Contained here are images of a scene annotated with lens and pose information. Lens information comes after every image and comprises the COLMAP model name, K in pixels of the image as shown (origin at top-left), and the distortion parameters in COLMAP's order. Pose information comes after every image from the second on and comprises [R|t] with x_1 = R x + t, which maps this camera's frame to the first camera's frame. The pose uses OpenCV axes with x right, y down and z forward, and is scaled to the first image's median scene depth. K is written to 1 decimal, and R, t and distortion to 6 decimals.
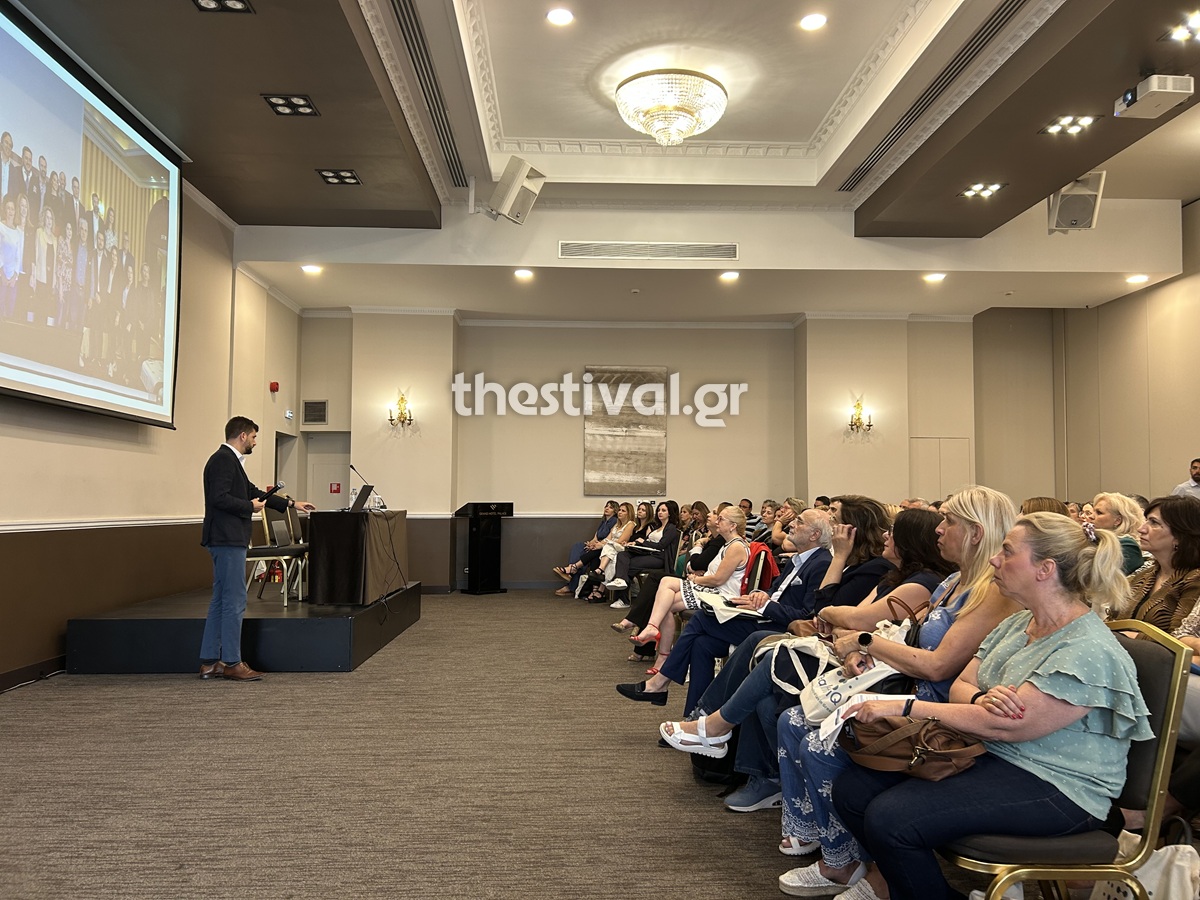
lens RADIAL K [[901.7, 0, 605.9], [0, 901.7, 455.2], [0, 0, 1]] dist [0.039835, -0.012665]
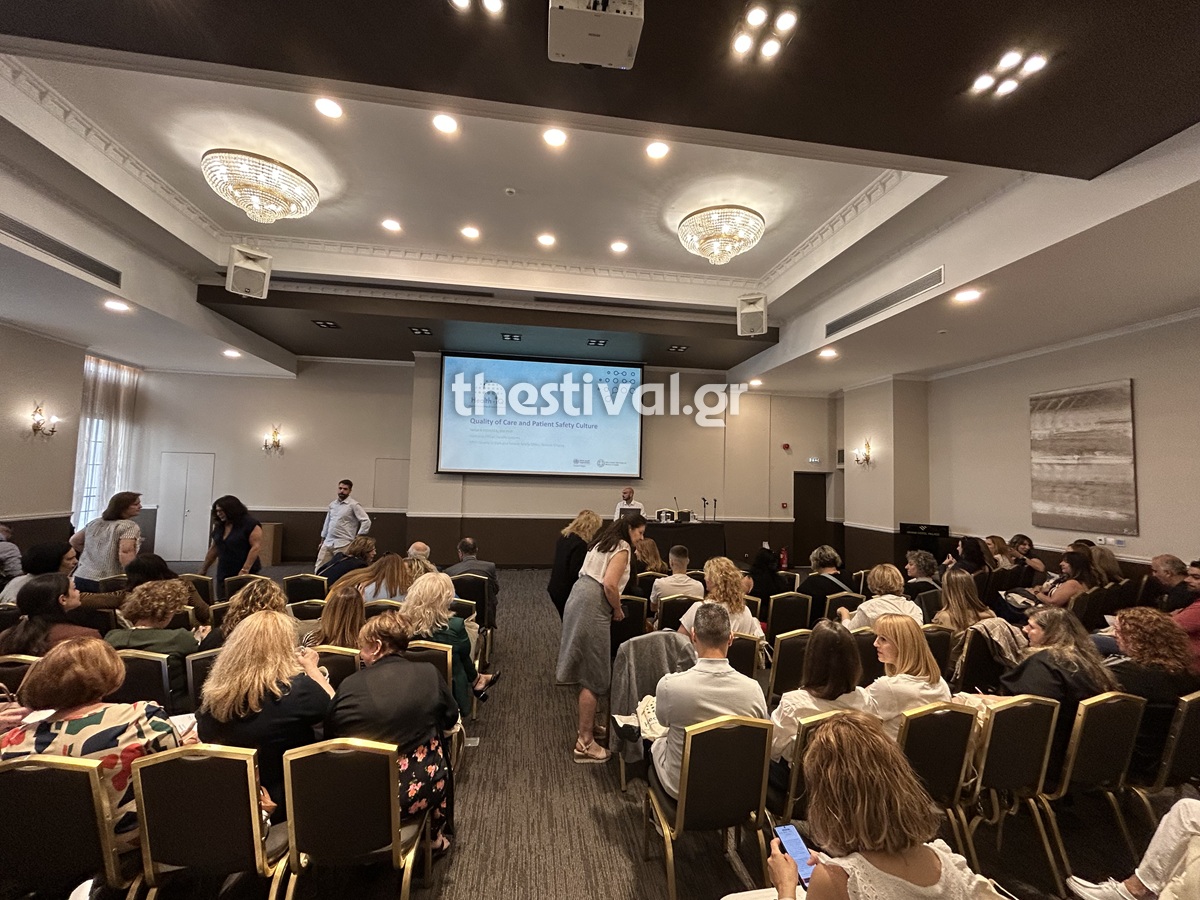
lens RADIAL K [[480.6, 0, 596.0], [0, 480.6, 450.2], [0, 0, 1]] dist [0.001699, 0.000185]
pose [[0.083705, -0.060958, -0.994624, 0.588201], [0.022066, 0.997996, -0.059307, -0.021993], [0.996246, -0.016983, 0.084883, 0.595879]]
